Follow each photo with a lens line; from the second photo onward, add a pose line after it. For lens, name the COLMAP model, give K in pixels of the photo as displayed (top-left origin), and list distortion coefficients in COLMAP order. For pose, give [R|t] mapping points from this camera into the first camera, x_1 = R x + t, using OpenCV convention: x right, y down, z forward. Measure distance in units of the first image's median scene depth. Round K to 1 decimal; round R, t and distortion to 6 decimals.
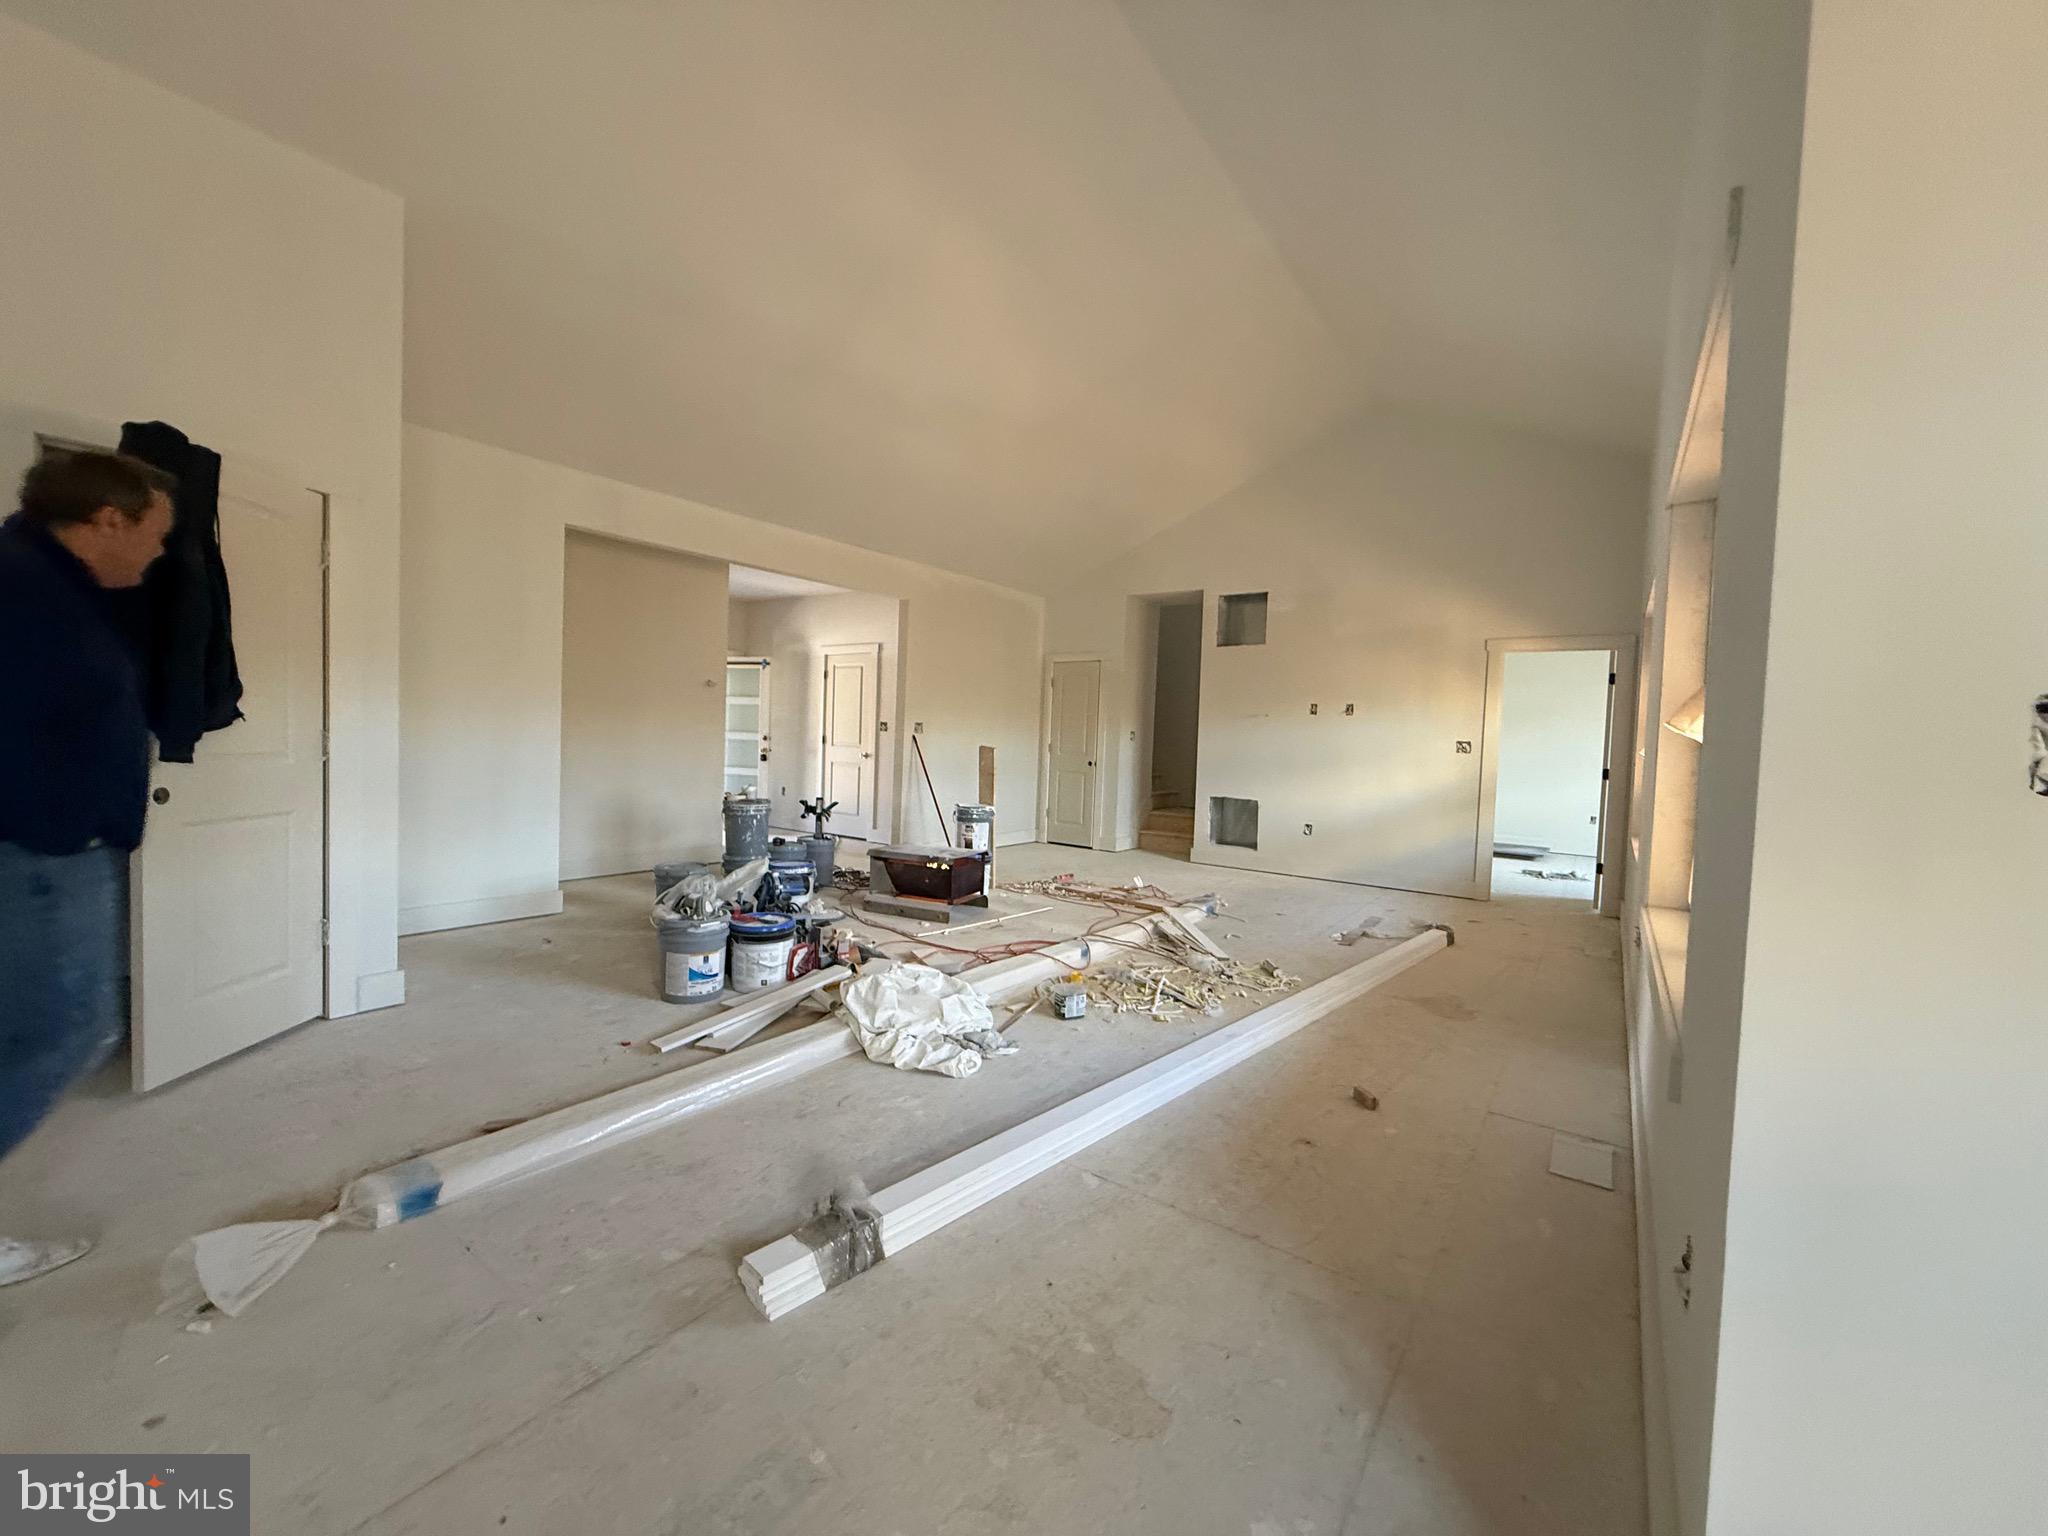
lens RADIAL K [[812.0, 0, 1018.3], [0, 812.0, 763.4], [0, 0, 1]] dist [0.001898, -0.000200]
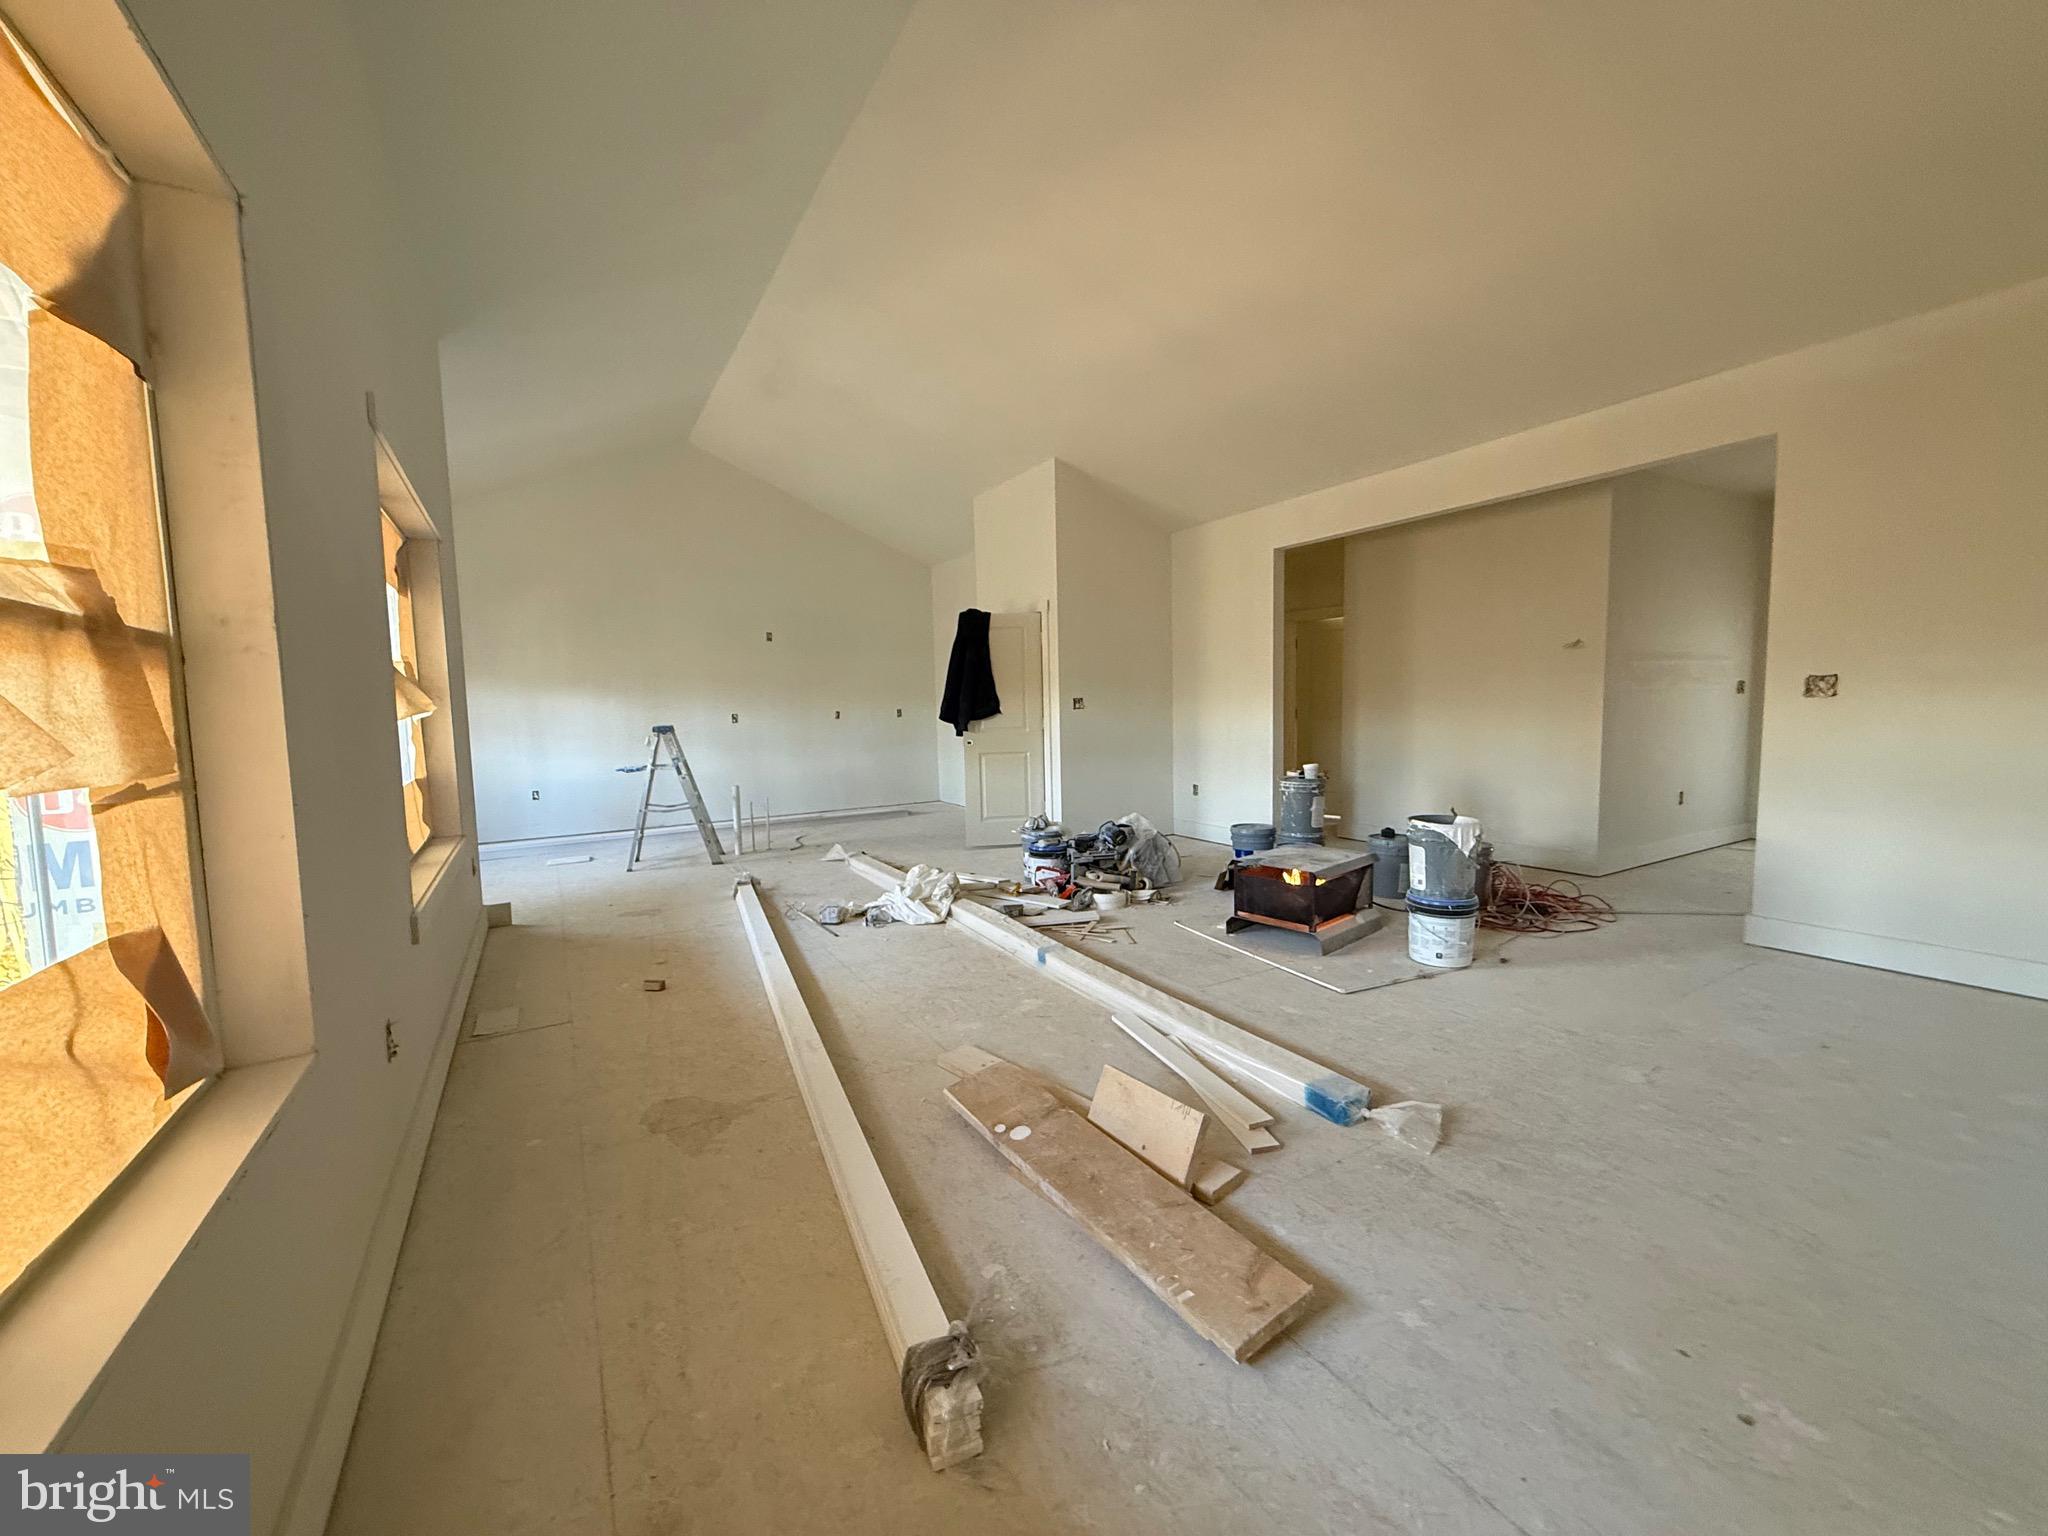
lens RADIAL K [[812.0, 0, 1024.5], [0, 812.0, 774.8], [0, 0, 1]] dist [0.001898, -0.000200]
pose [[-0.396131, 0.055386, -0.916522, 0.583997], [-0.021596, 0.997341, 0.069604, -0.016441], [0.917940, 0.047366, -0.393881, 0.868384]]
